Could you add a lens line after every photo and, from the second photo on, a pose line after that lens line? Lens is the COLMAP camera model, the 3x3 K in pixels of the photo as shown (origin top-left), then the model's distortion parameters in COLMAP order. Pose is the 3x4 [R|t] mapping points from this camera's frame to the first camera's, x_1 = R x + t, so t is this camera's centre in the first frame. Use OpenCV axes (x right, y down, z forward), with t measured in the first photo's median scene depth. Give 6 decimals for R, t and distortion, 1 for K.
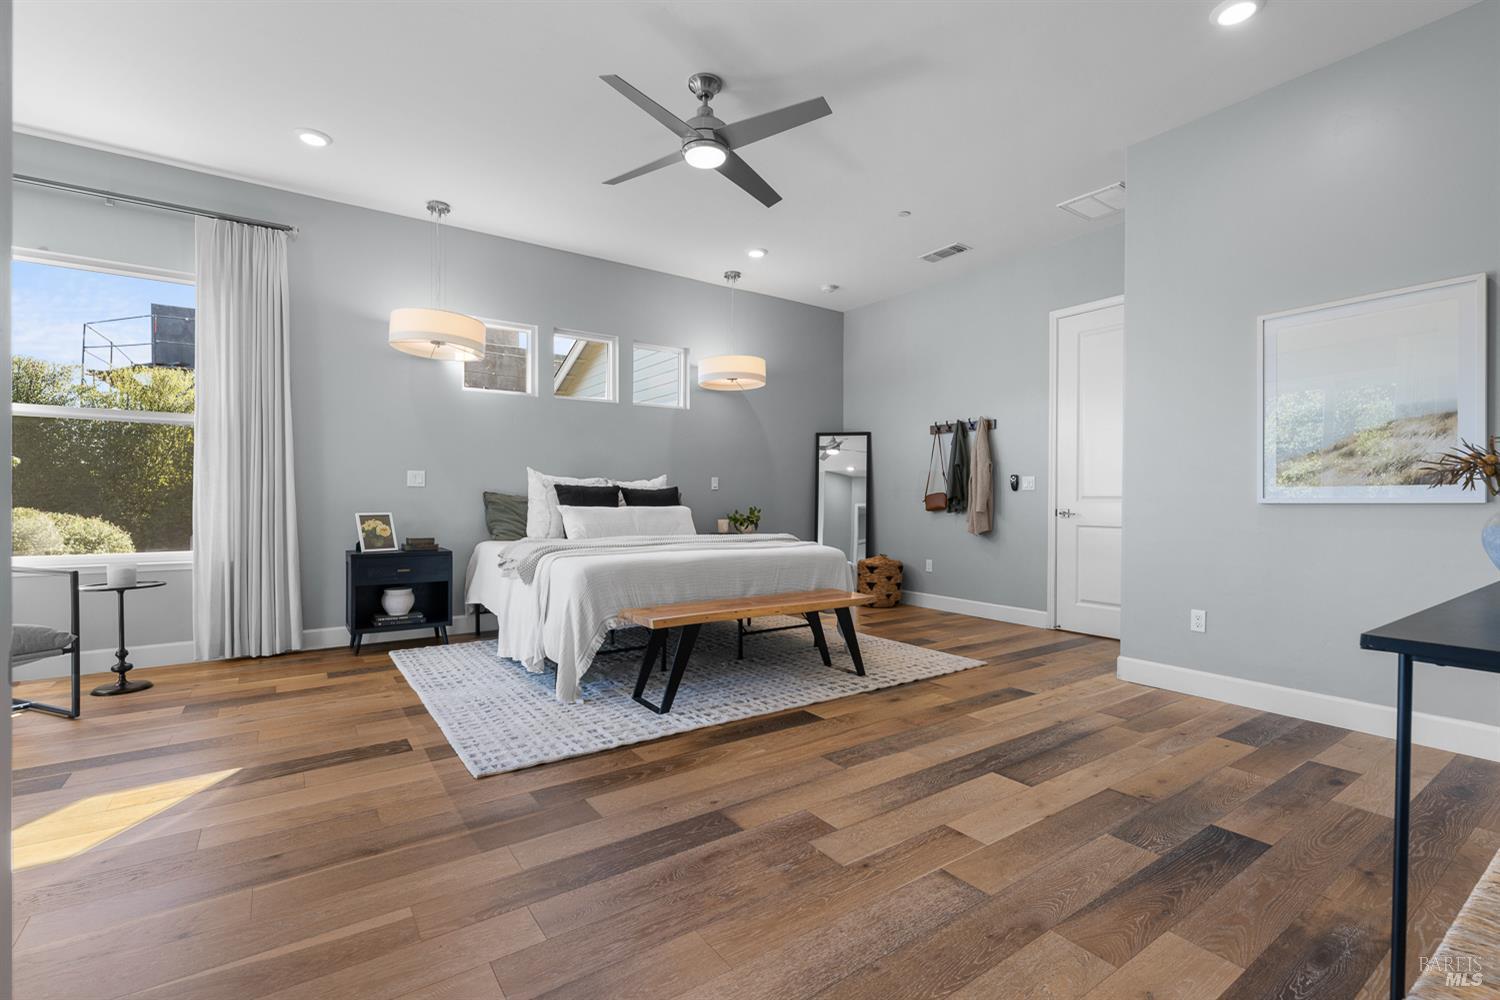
lens RADIAL K [[676.9, 0, 742.0], [0, 676.9, 505.6], [0, 0, 1]] dist [-0.001842, 0.000025]
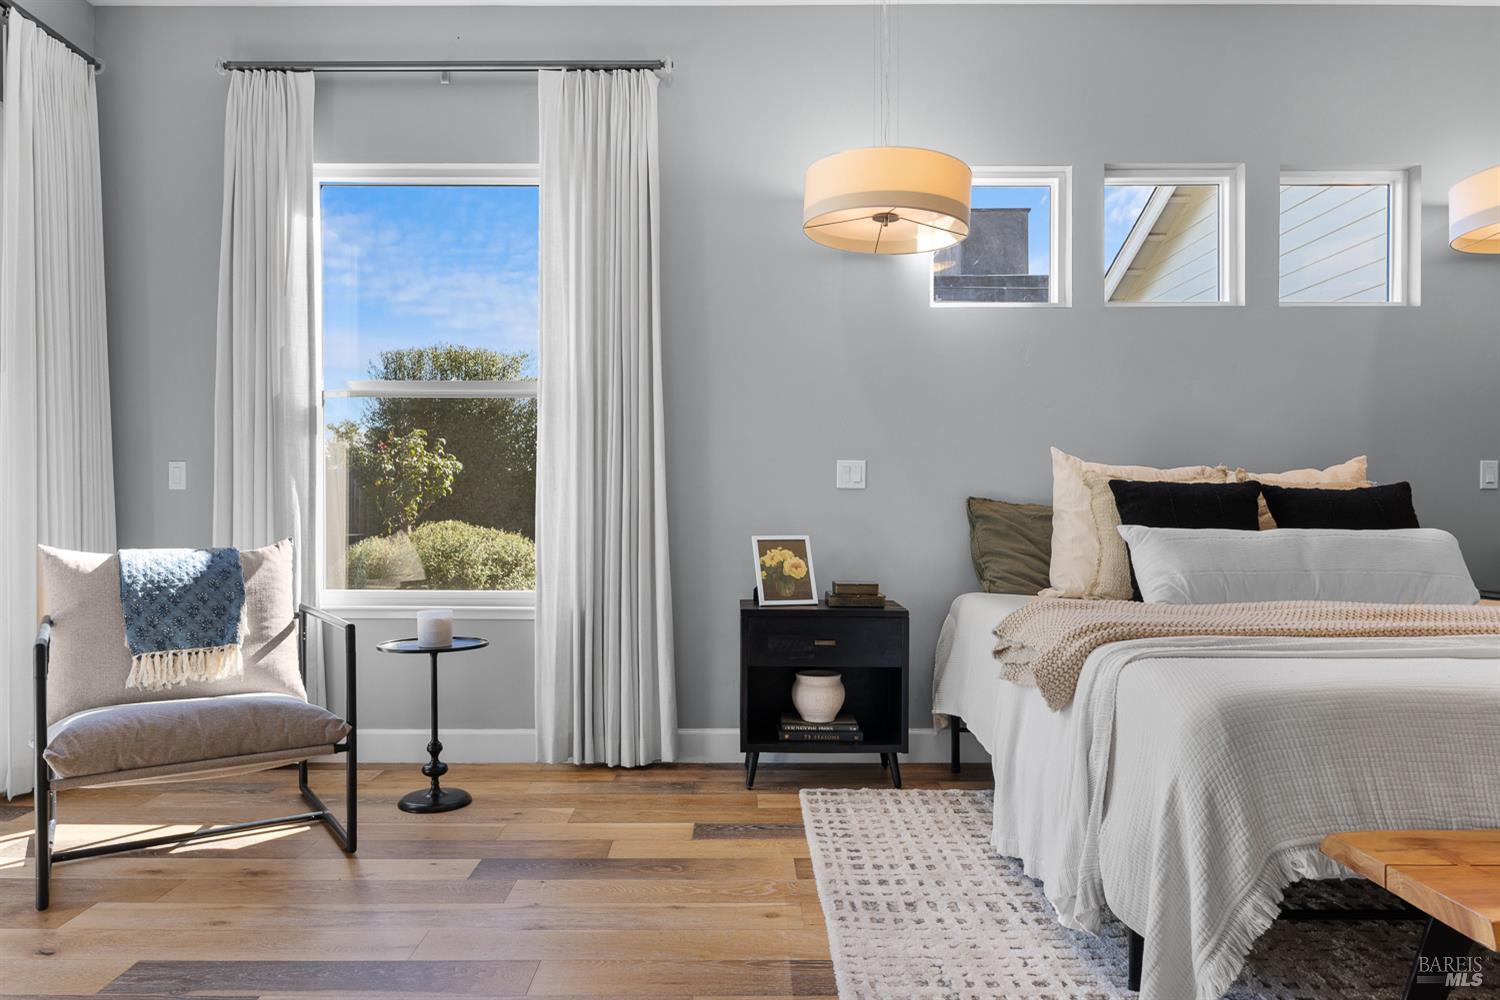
lens RADIAL K [[981.9, 0, 744.1], [0, 981.9, 510.4], [0, 0, 1]] dist [-0.008107, 0.005564]
pose [[0.826506, 0.000170, -0.562928, -0.110147], [-0.004976, 0.999963, -0.007004, -0.004767], [0.562906, 0.008590, 0.826476, 0.311458]]
